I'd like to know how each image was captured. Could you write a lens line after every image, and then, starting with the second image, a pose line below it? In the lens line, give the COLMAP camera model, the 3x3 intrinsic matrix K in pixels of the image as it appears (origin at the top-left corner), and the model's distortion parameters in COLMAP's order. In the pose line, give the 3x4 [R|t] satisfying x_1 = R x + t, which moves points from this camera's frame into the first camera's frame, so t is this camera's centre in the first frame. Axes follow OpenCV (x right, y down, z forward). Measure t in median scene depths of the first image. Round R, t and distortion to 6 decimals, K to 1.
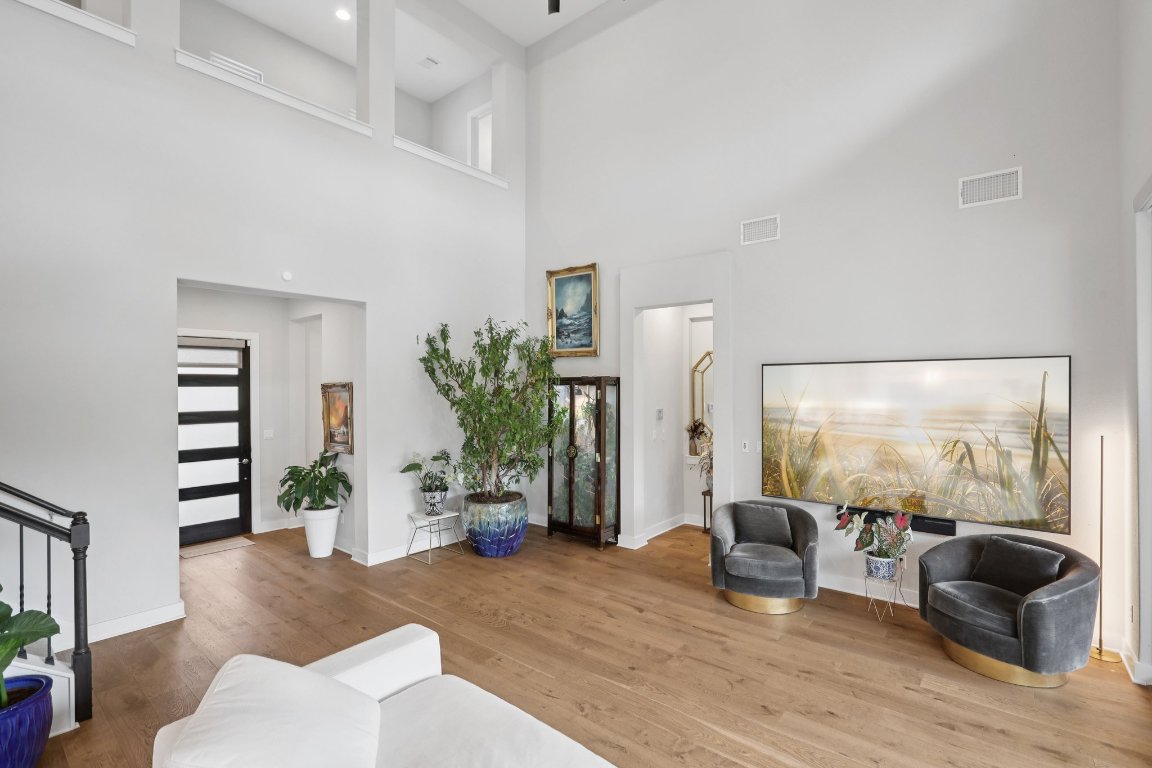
lens RADIAL K [[535.7, 0, 576.0], [0, 535.7, 378.8], [0, 0, 1]] dist [-0.012020, -0.000162]
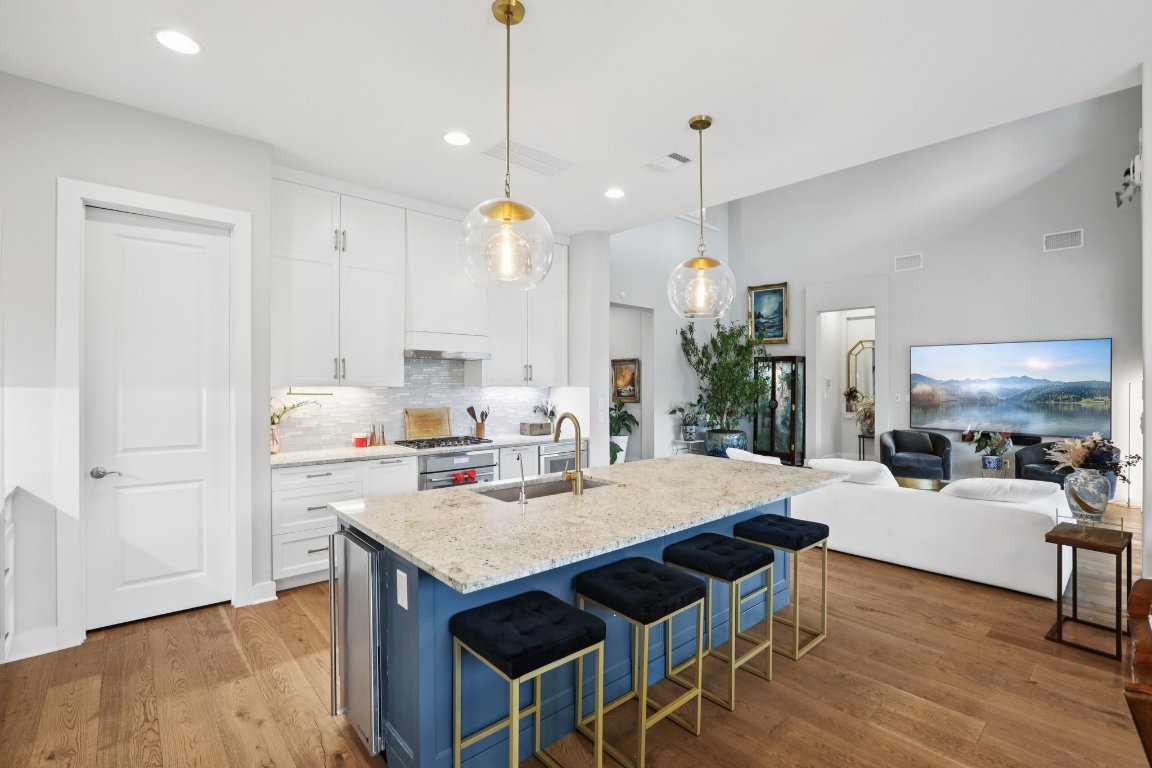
lens RADIAL K [[512.0, 0, 604.7], [0, 512.0, 373.8], [0, 0, 1]] dist [-0.001697, -0.000274]
pose [[0.993316, 0.008549, -0.115105, -0.327765], [-0.008911, 0.999957, -0.002628, 0.056425], [0.115078, 0.003636, 0.993350, -0.534998]]
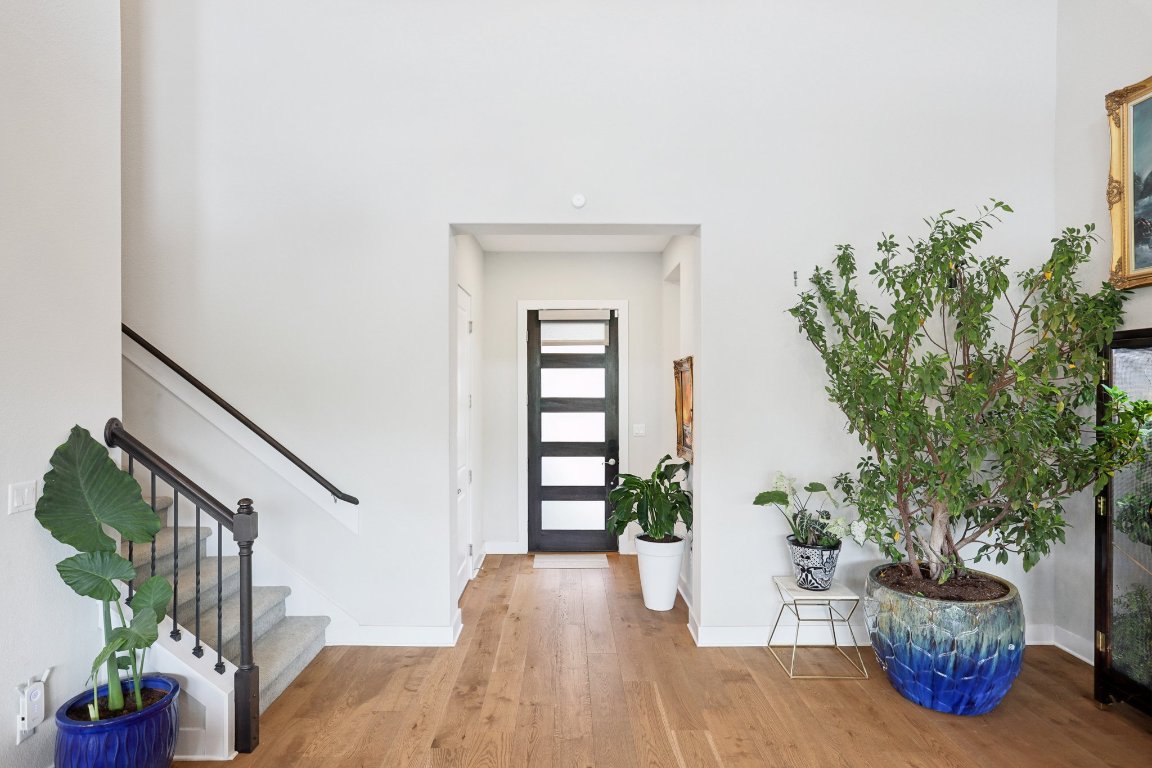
lens RADIAL K [[624.1, 0, 574.1], [0, 624.1, 386.1], [0, 0, 1]] dist [-0.029123, 0.027969]
pose [[0.641867, 0.001778, -0.766814, 0.065264], [0.006961, 0.999943, 0.008145, 0.035735], [0.766784, -0.010566, 0.641818, 0.379155]]
